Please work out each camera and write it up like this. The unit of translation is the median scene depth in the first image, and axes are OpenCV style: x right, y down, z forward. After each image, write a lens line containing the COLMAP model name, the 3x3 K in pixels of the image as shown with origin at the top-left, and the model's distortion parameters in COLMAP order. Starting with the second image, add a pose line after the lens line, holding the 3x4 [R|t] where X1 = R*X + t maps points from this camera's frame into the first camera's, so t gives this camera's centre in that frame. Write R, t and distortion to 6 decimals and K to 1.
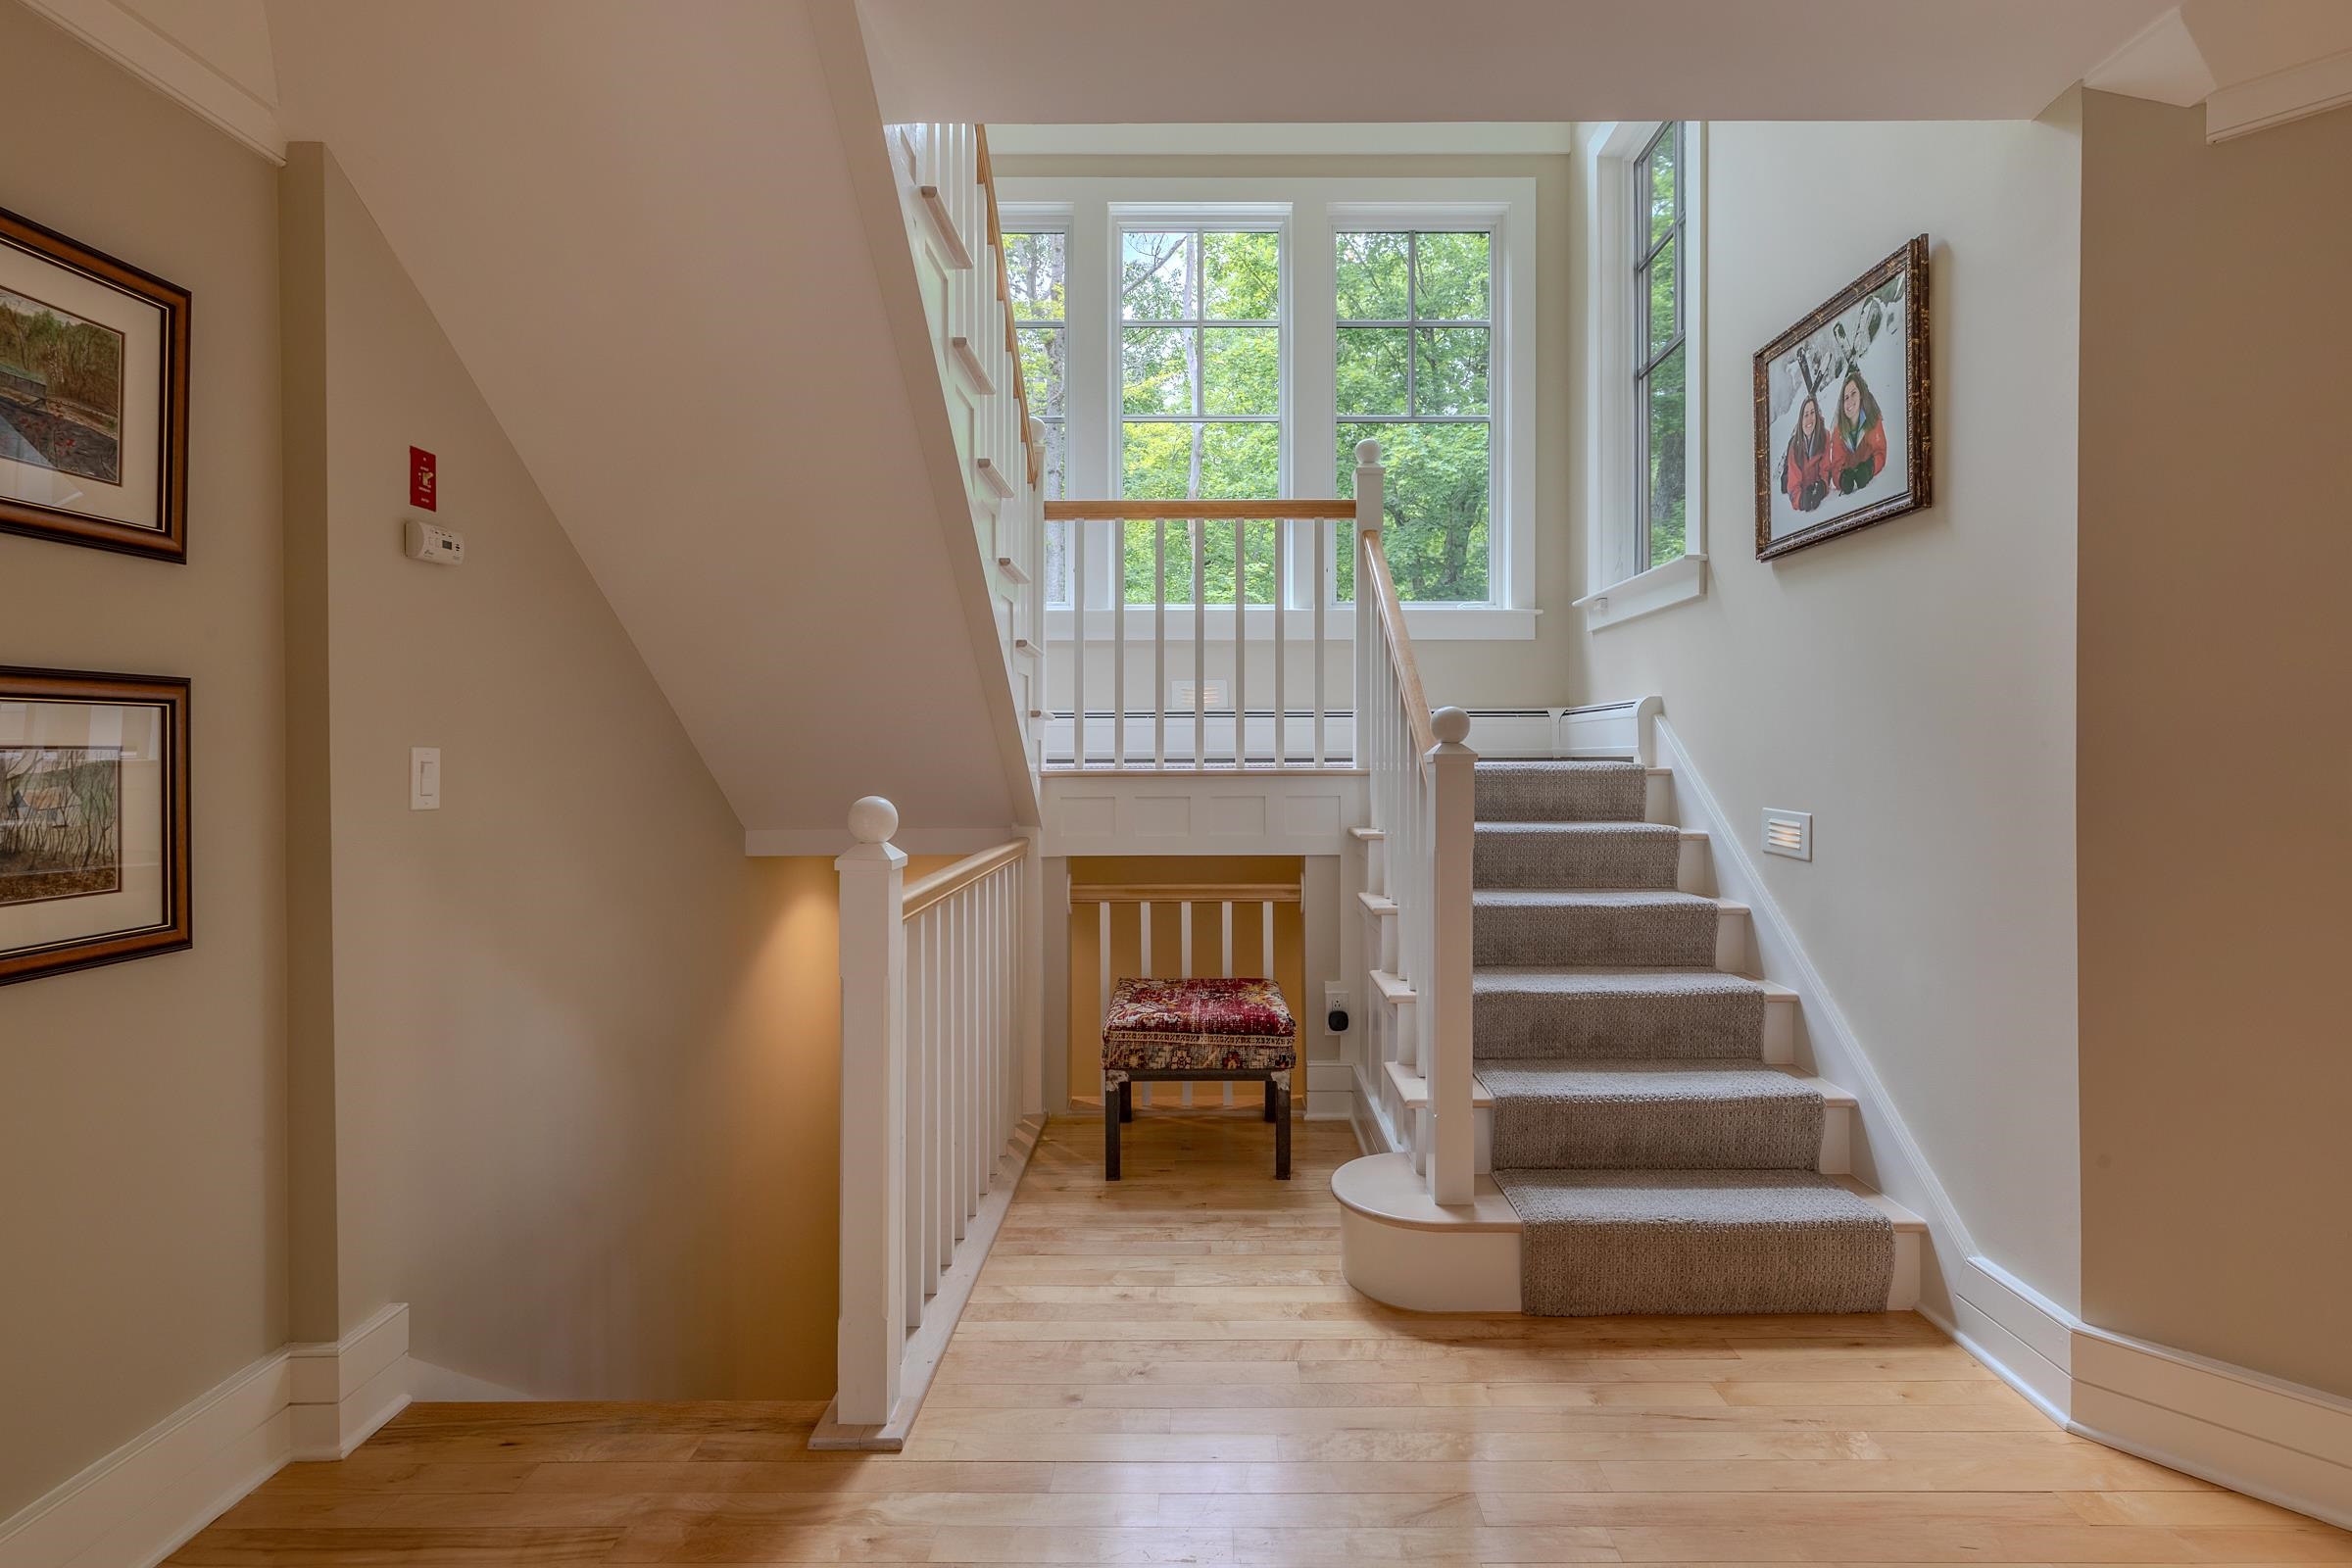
lens RADIAL K [[1081.3, 0, 1219.4], [0, 1081.3, 750.8], [0, 0, 1]] dist [0.017200, 0.000552]
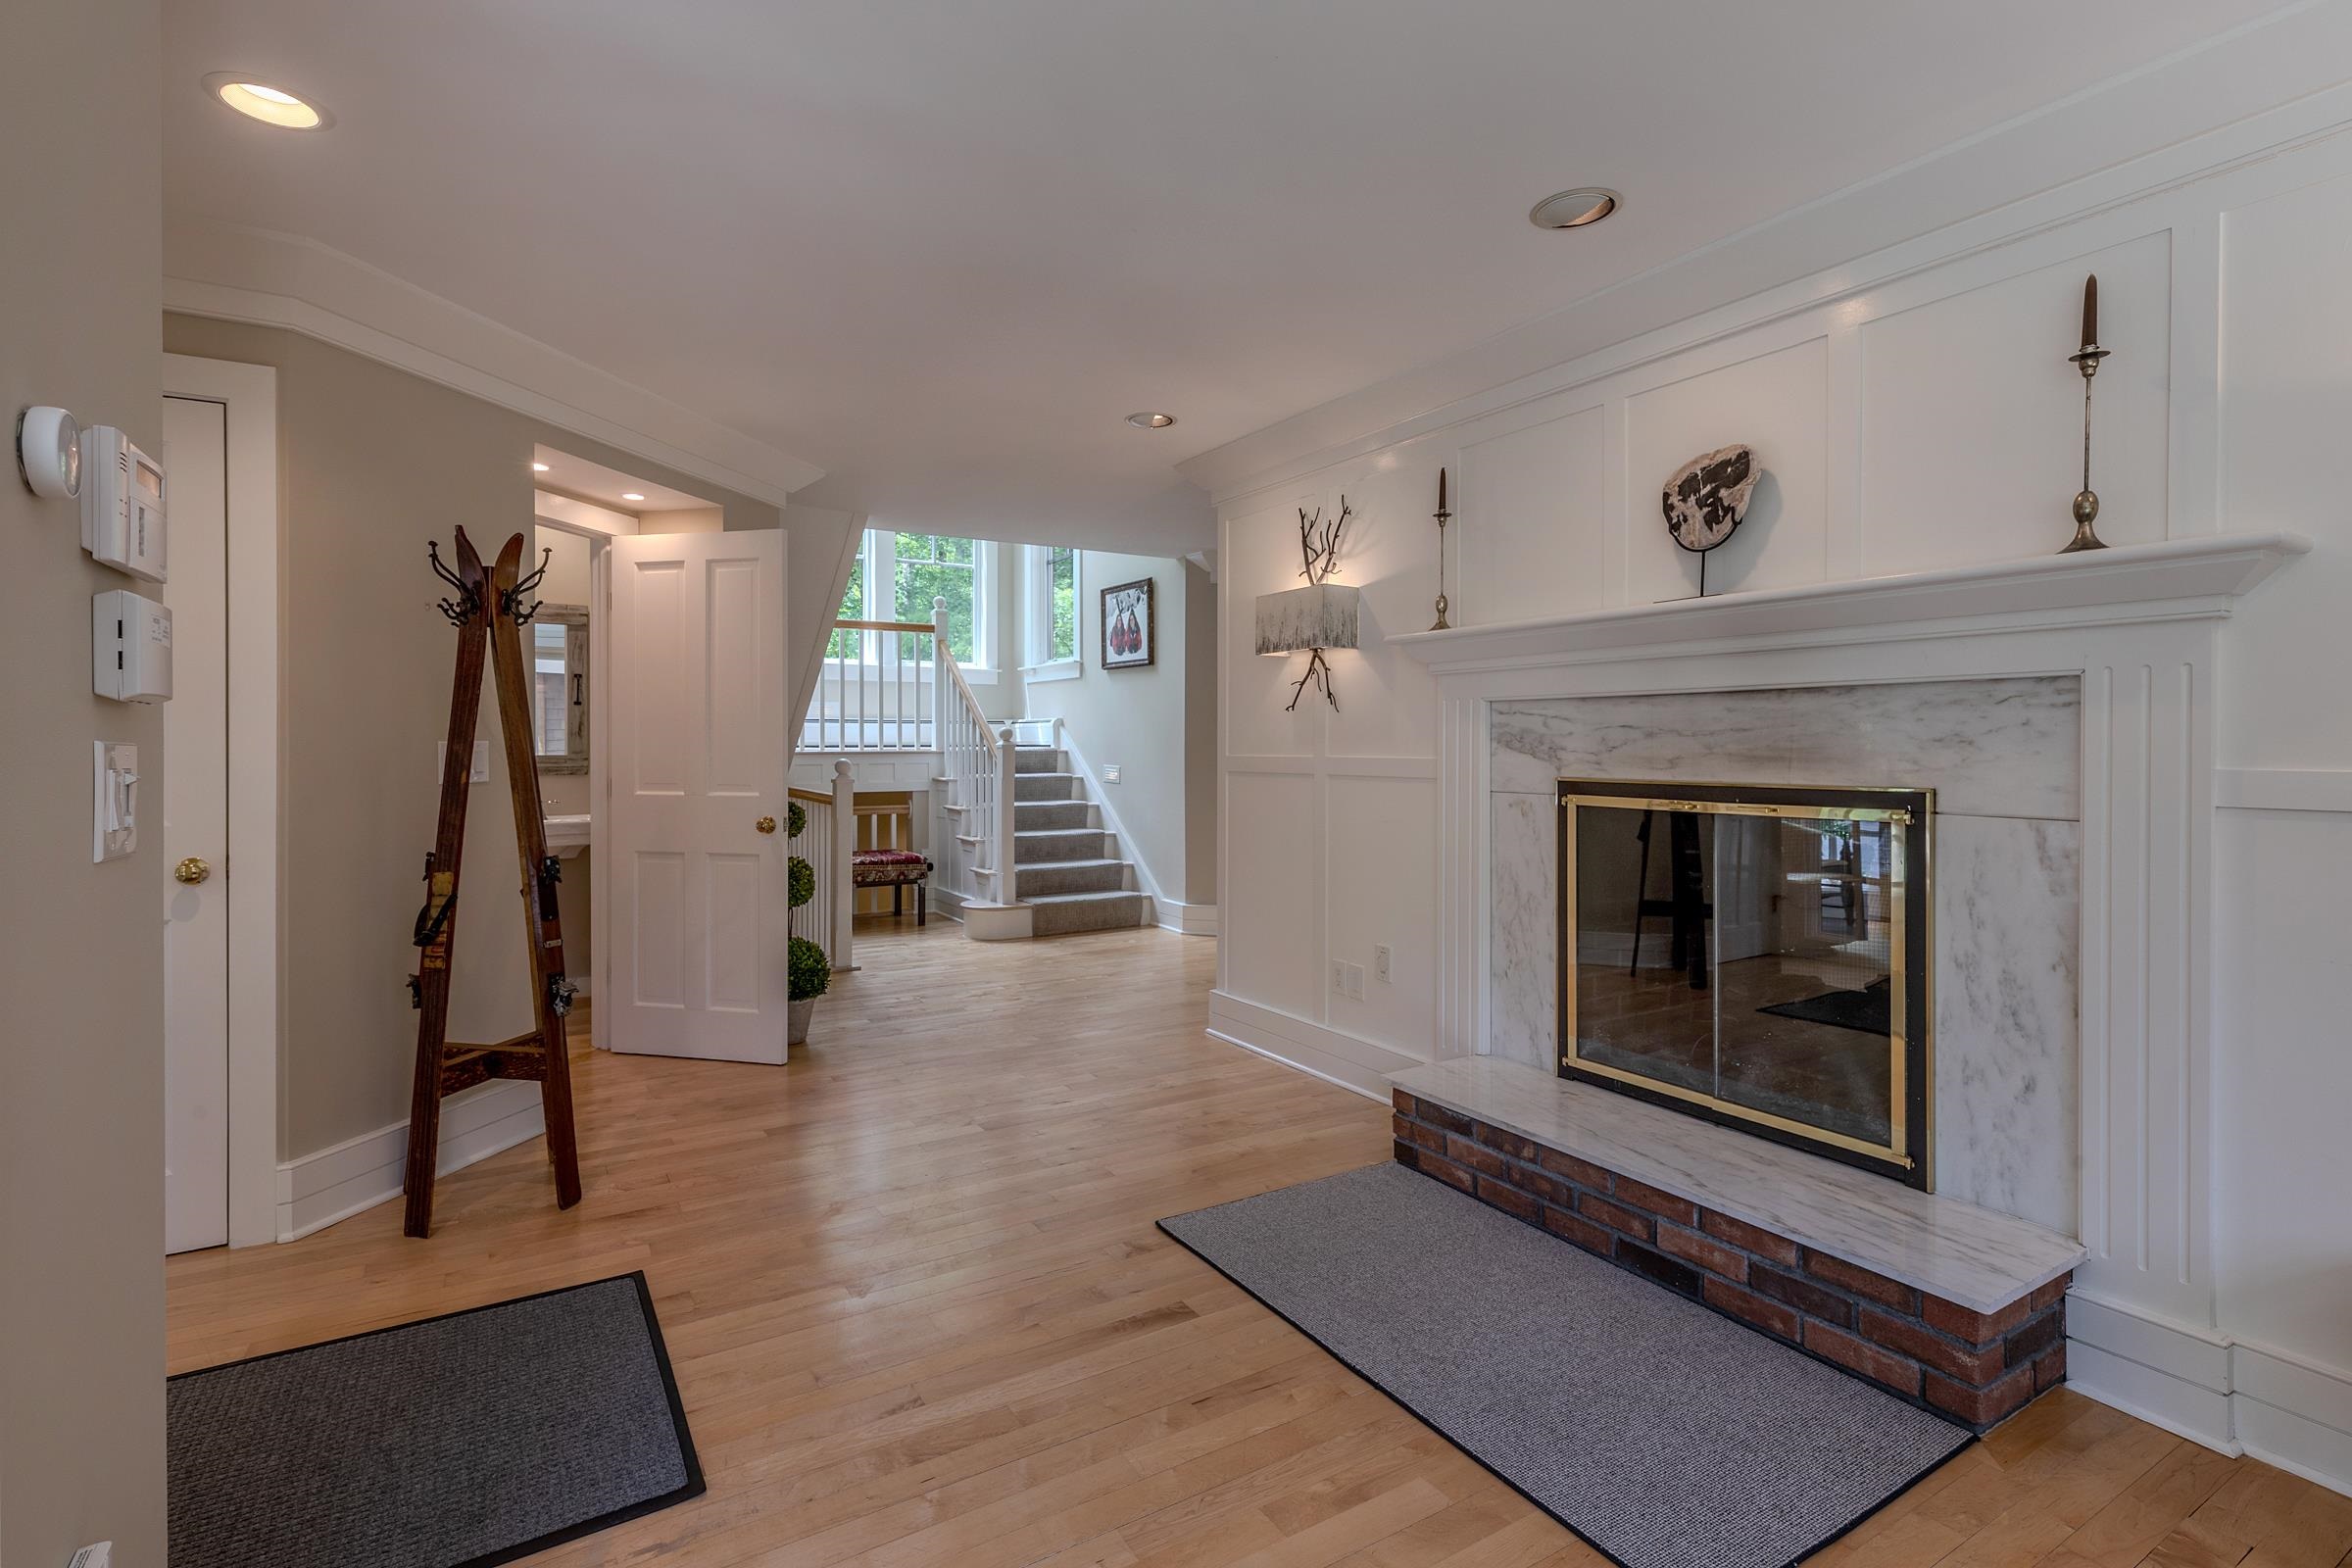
lens RADIAL K [[1081.3, 0, 1172.6], [0, 1081.3, 761.0], [0, 0, 1]] dist [0.017200, 0.000552]
pose [[0.852456, -0.009109, 0.522720, -0.738488], [-0.002778, 0.999755, 0.021953, -0.013792], [-0.522792, -0.020166, 0.852222, -1.340425]]
